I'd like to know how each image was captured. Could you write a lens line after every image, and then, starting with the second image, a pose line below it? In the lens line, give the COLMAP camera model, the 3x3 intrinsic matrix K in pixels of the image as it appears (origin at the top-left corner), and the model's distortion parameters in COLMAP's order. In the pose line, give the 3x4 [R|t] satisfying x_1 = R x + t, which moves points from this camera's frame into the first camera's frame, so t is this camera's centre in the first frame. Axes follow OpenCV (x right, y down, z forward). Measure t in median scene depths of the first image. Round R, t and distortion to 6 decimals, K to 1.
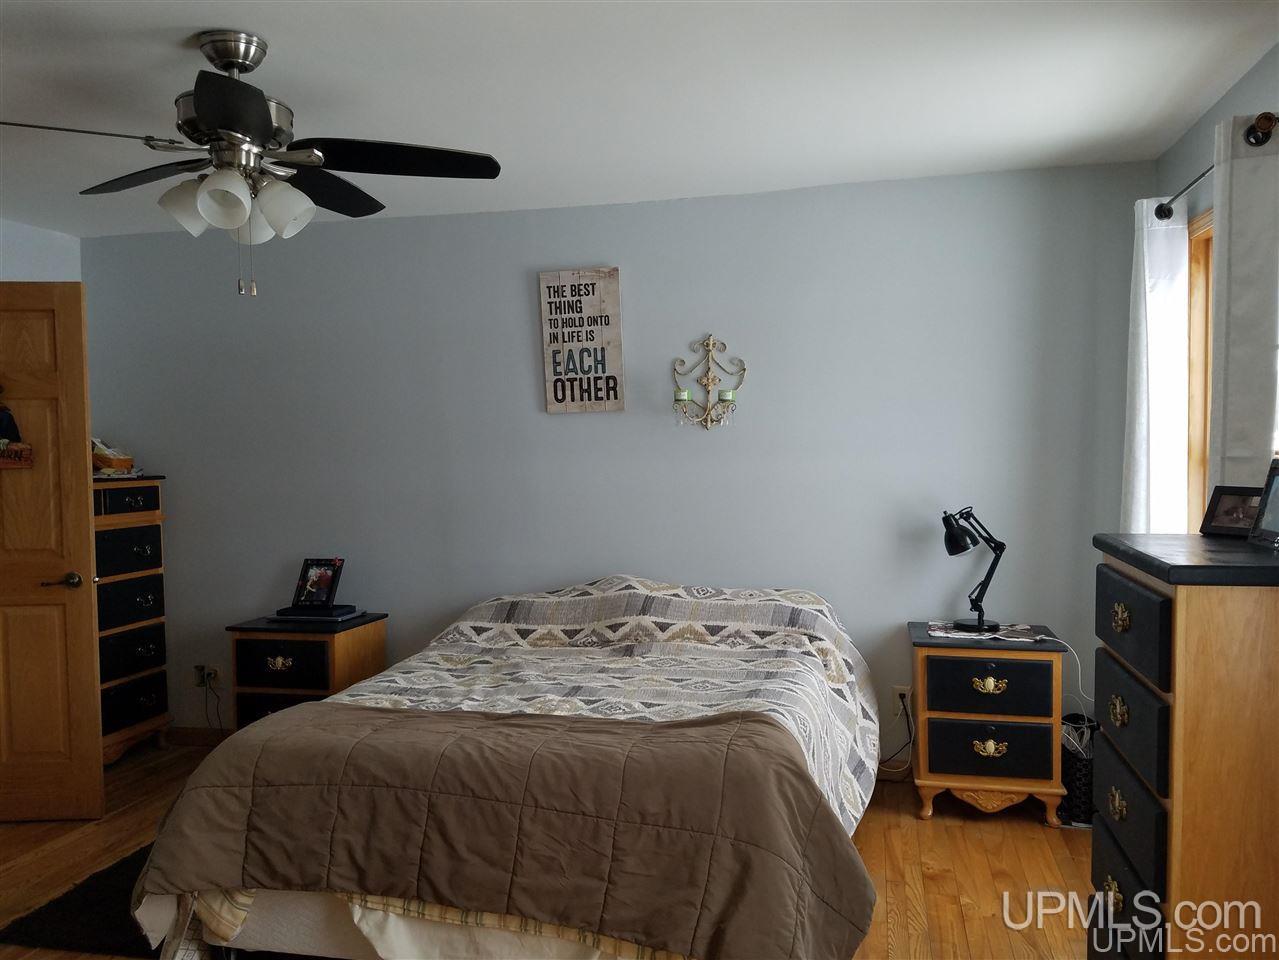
lens RADIAL K [[1017.0, 0, 633.8], [0, 1017.0, 493.9], [0, 0, 1]] dist [0.101102, -0.015070]
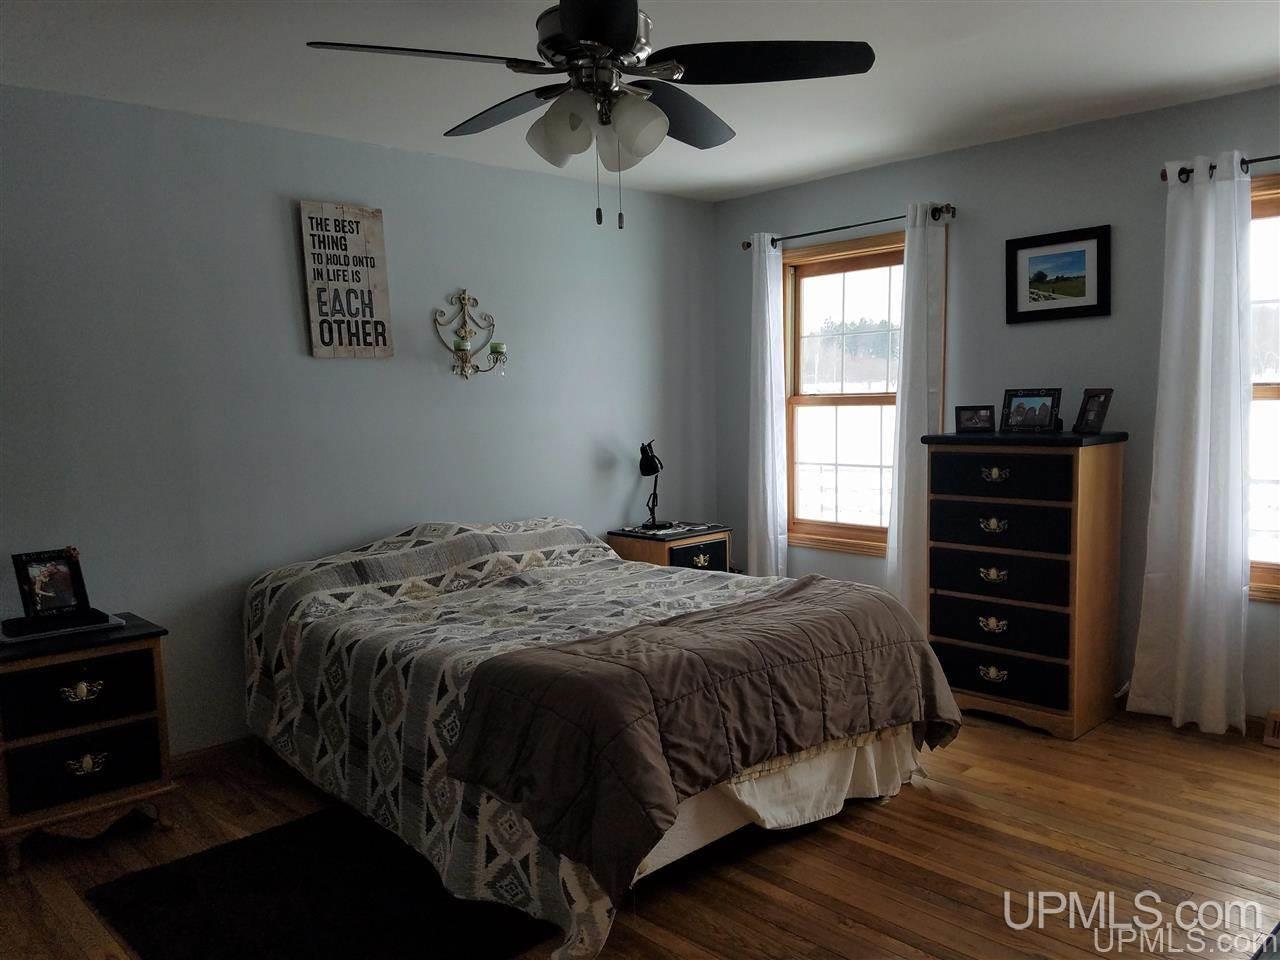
lens RADIAL K [[1017.8, 0, 637.9], [0, 1017.8, 471.0], [0, 0, 1]] dist [0.101102, -0.015070]
pose [[0.532216, -0.060700, 0.844430, -0.721005], [0.055275, 0.997790, 0.036885, 0.004001], [-0.844802, 0.027045, 0.534395, 0.274889]]
